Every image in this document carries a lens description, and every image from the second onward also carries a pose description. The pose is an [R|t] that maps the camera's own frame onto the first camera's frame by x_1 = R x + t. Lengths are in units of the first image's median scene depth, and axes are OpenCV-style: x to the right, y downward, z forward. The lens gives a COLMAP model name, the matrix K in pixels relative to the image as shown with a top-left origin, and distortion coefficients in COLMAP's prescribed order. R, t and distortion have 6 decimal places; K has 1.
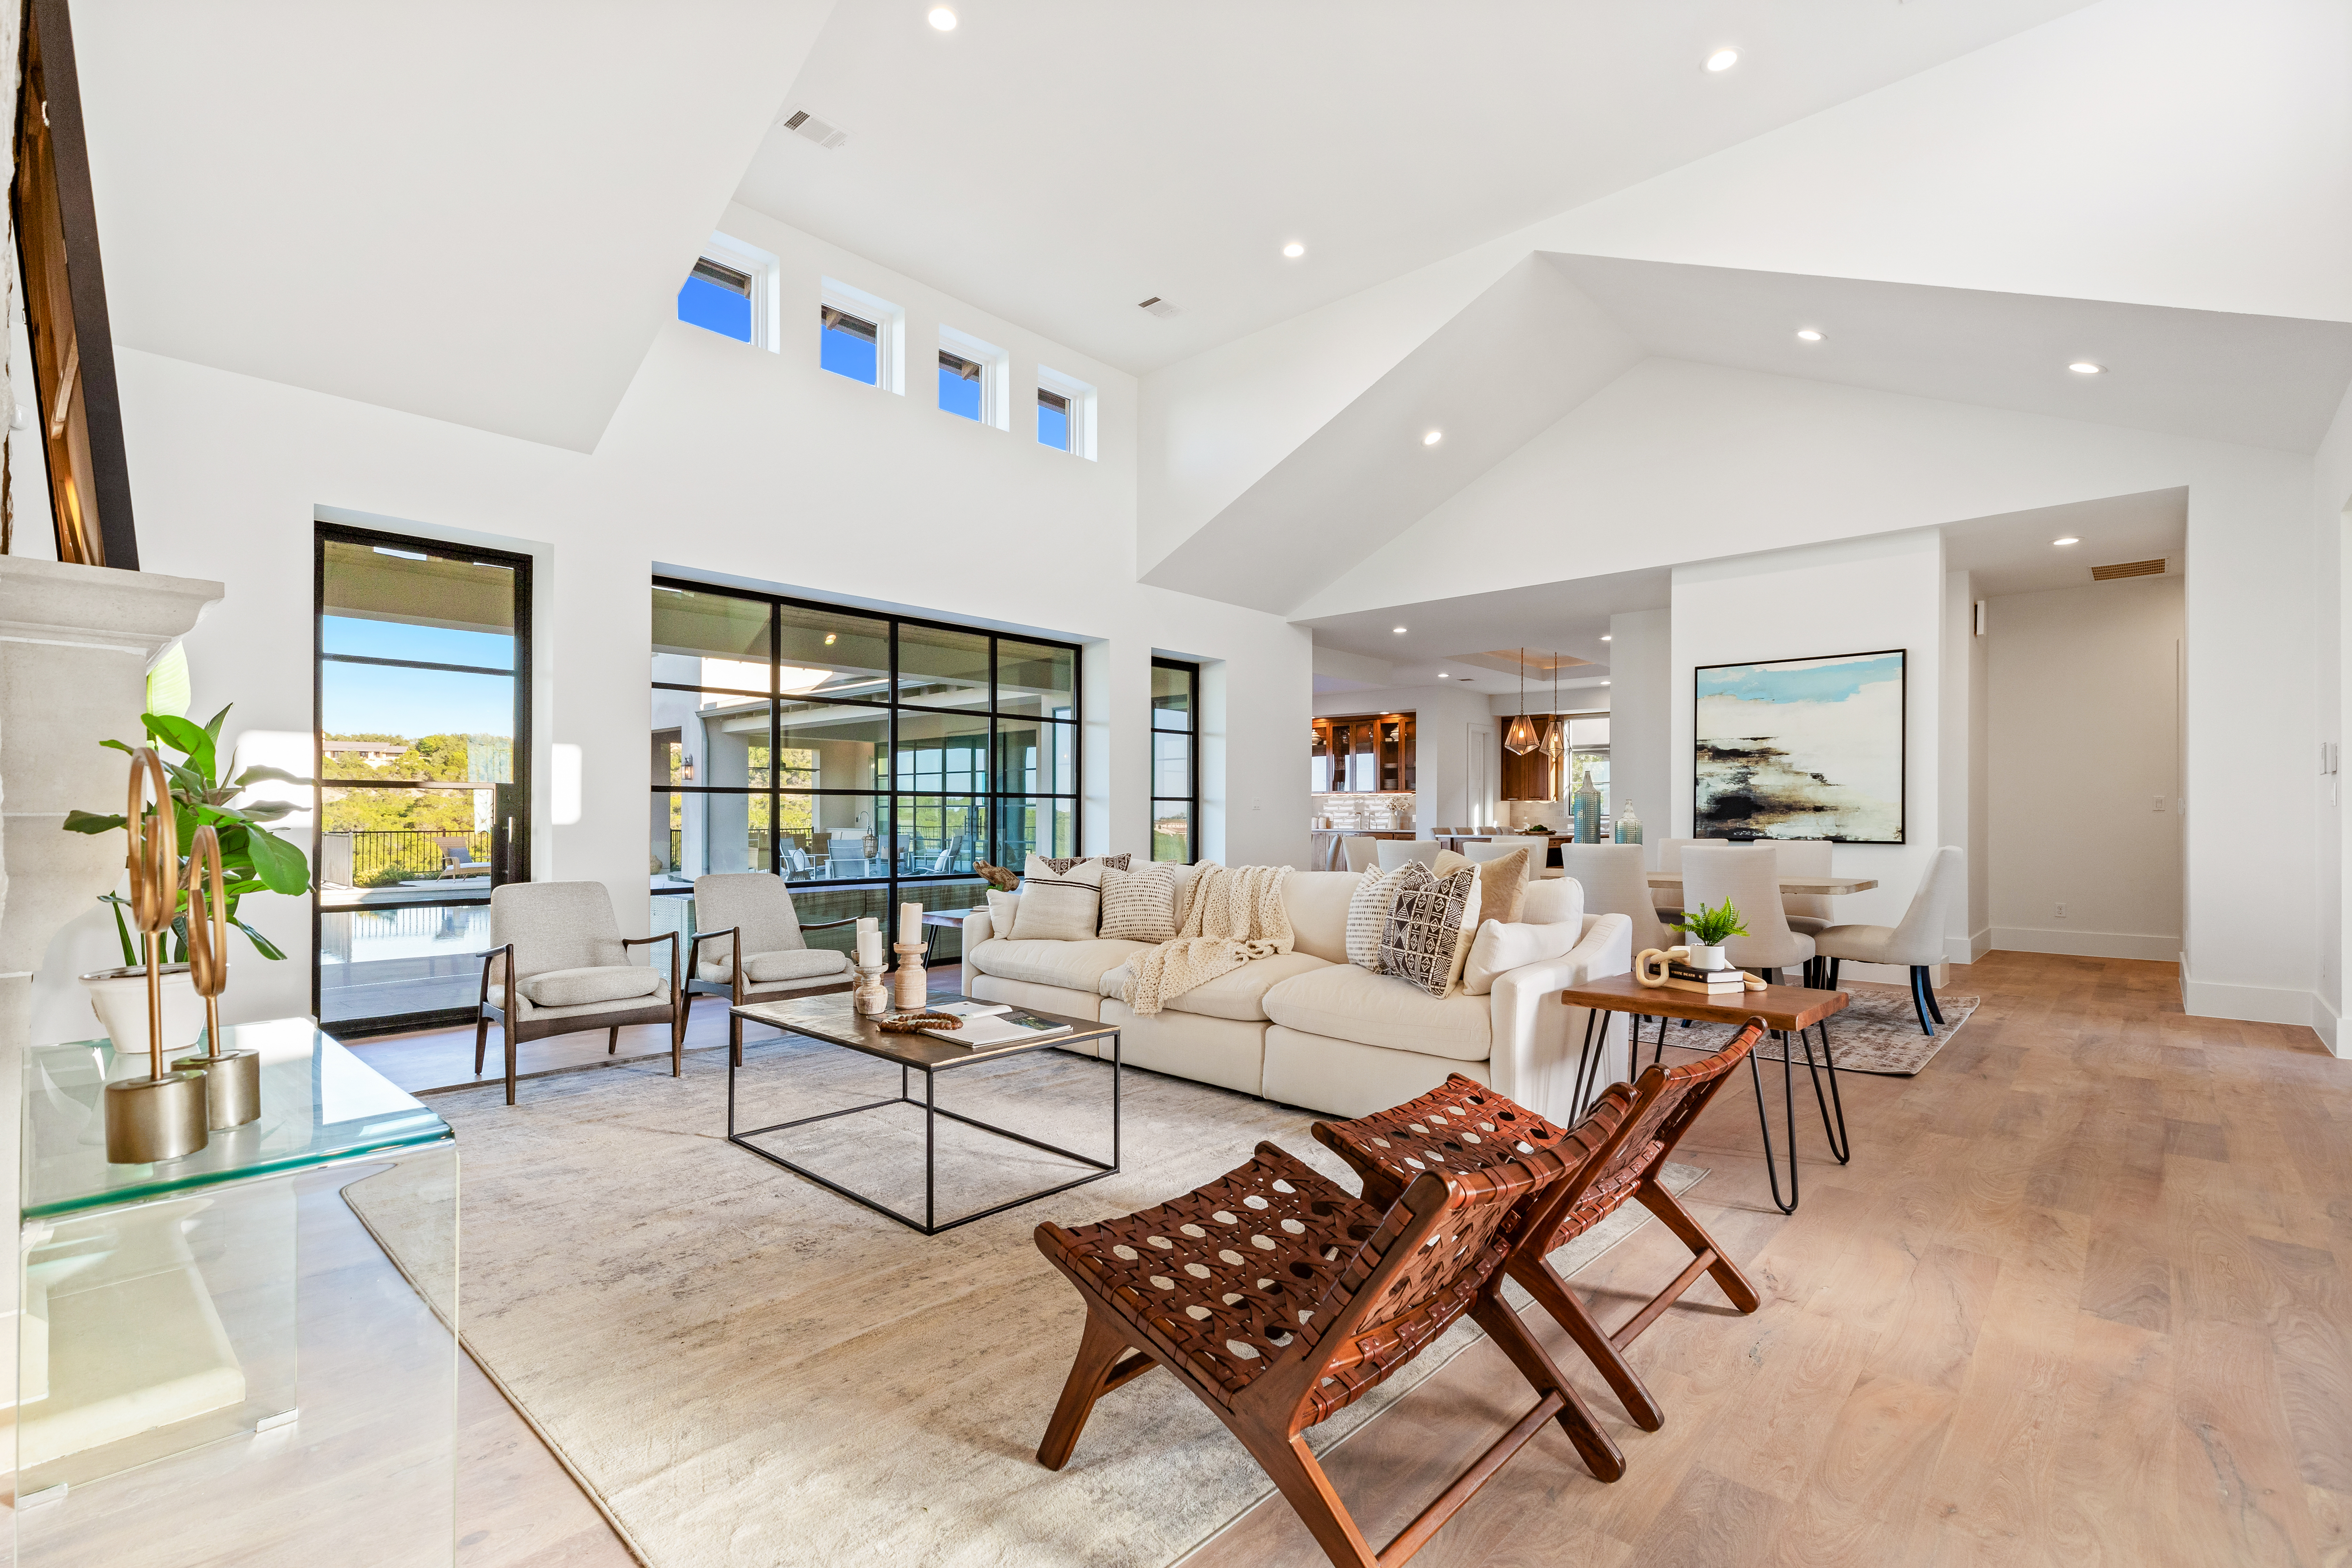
lens RADIAL K [[1047.4, 0, 1168.2], [0, 1047.4, 804.0], [0, 0, 1]] dist [-0.000556, -0.004351]
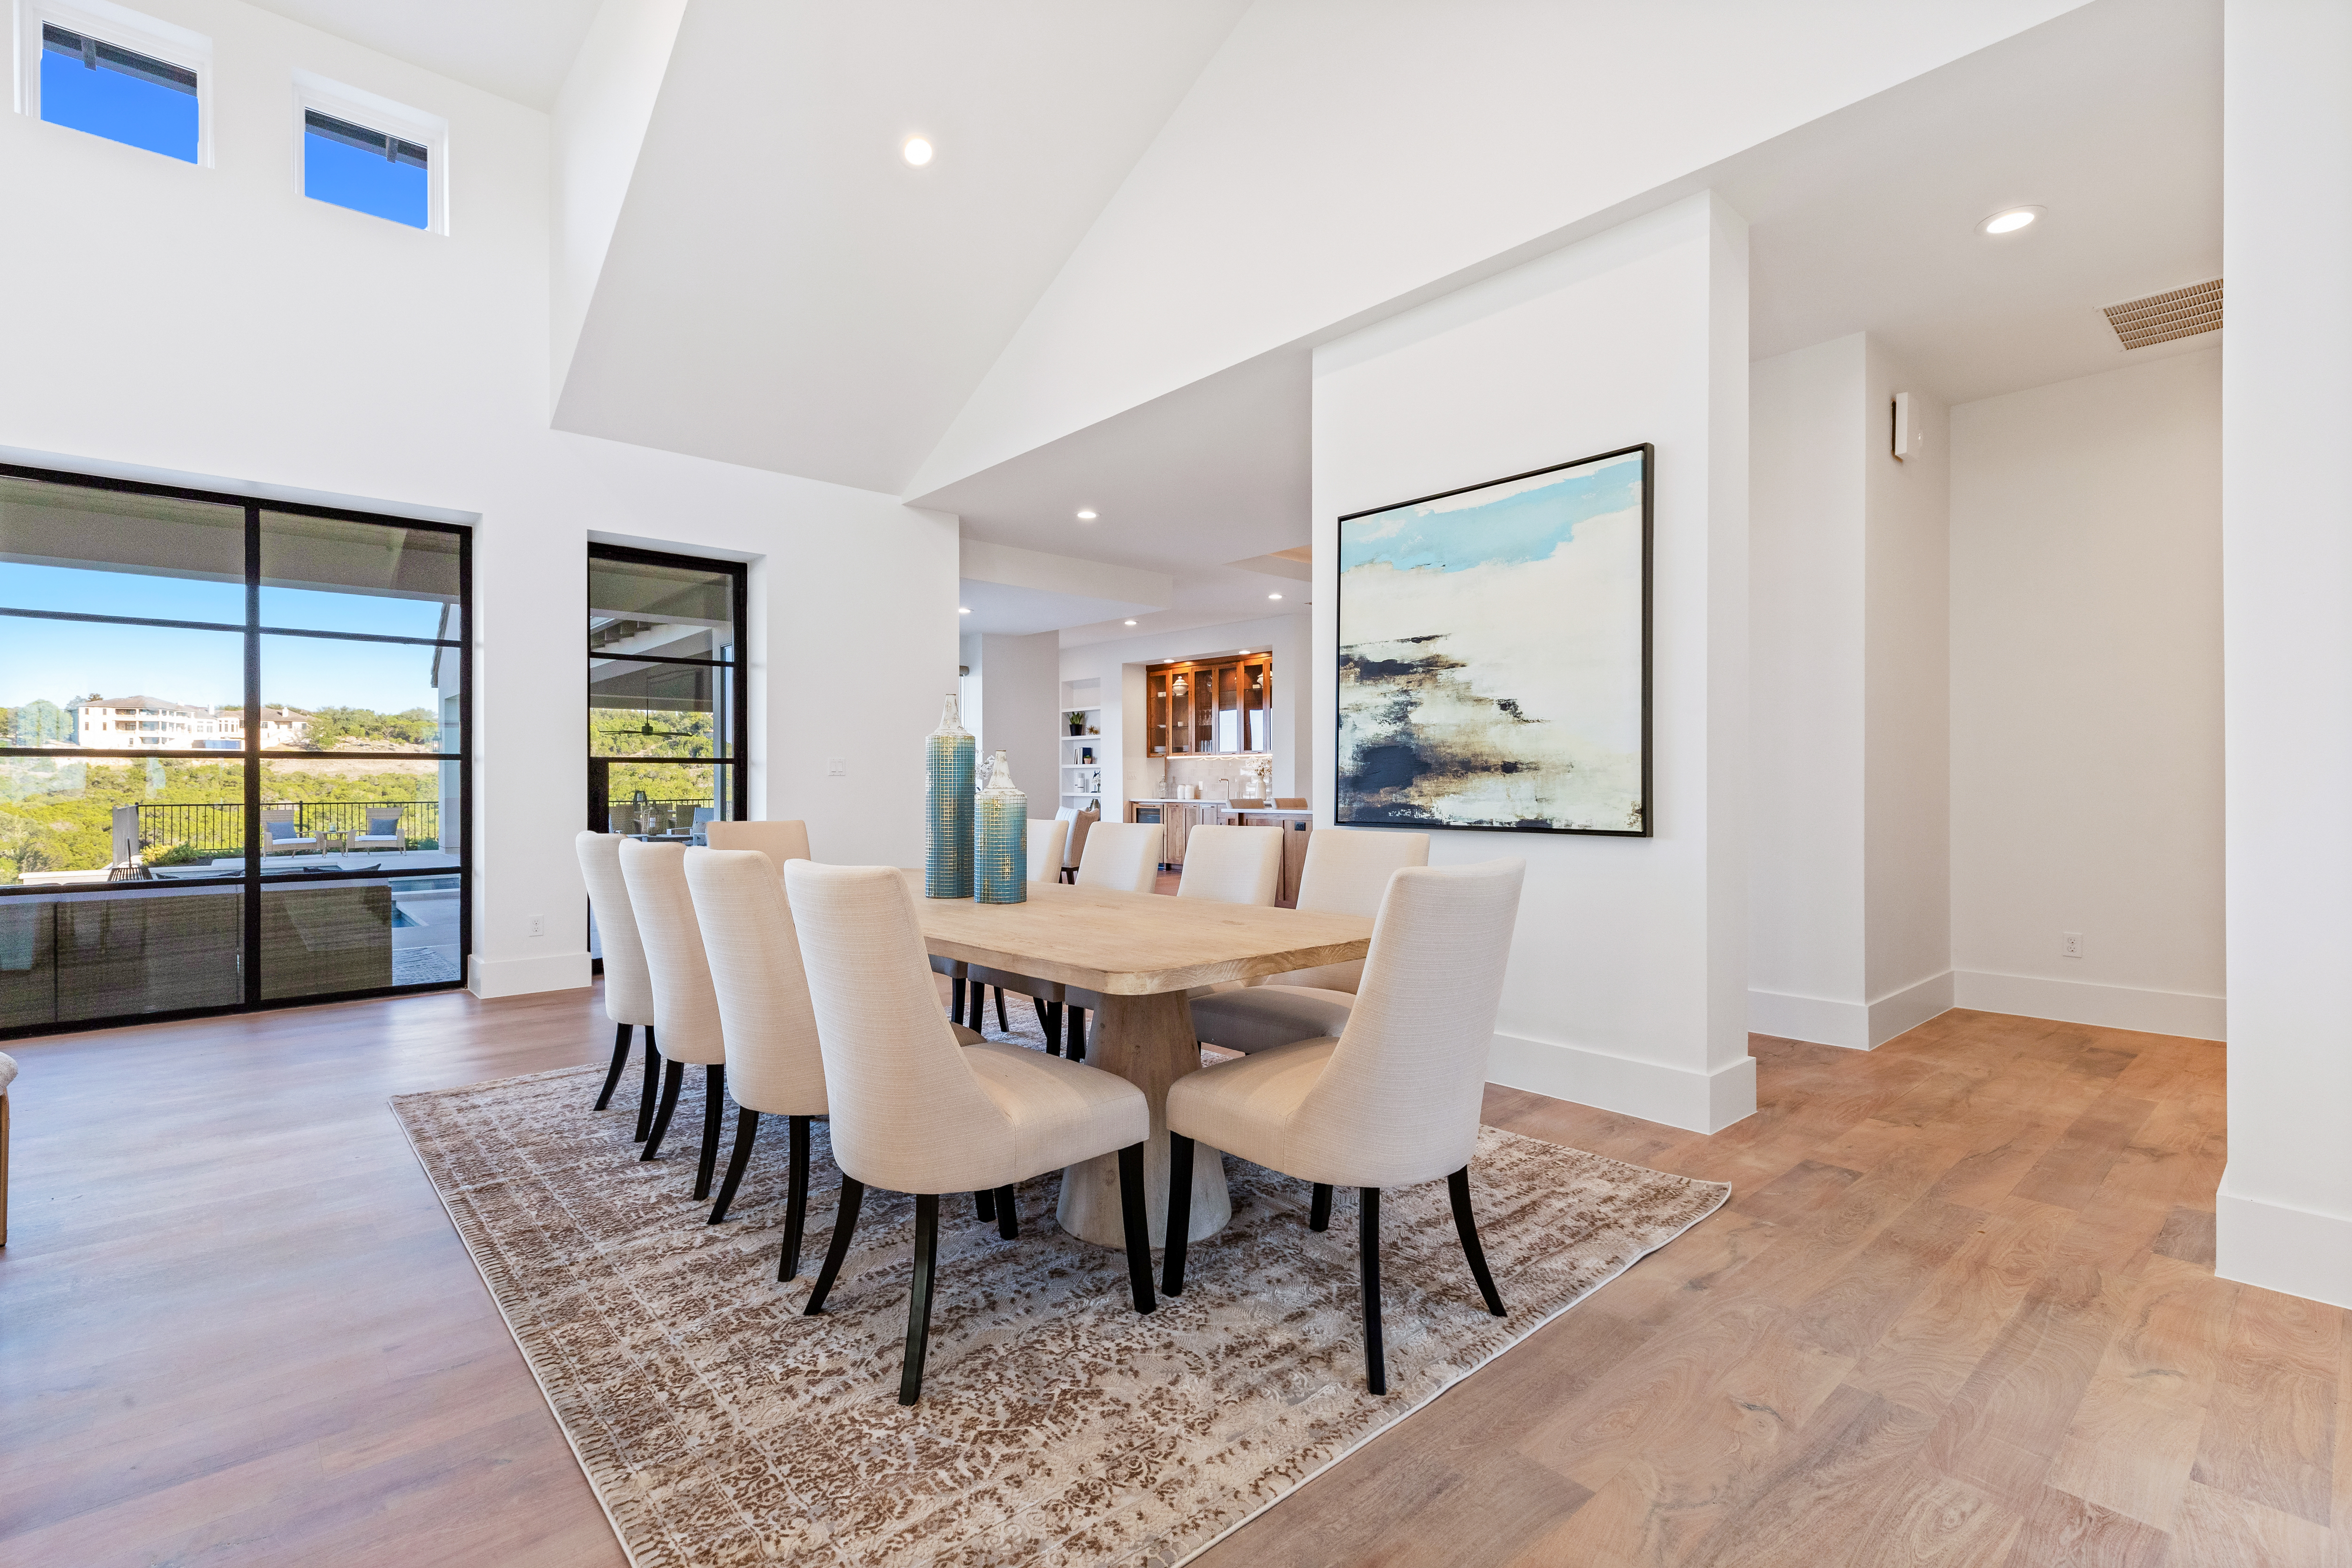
lens RADIAL K [[1047.4, 0, 1181.4], [0, 1047.4, 785.0], [0, 0, 1]] dist [-0.000556, -0.004351]
pose [[0.993946, -0.003856, -0.109798, 0.488418], [0.004804, 0.999953, 0.008378, 0.007705], [0.109761, -0.008854, 0.993919, 0.436802]]
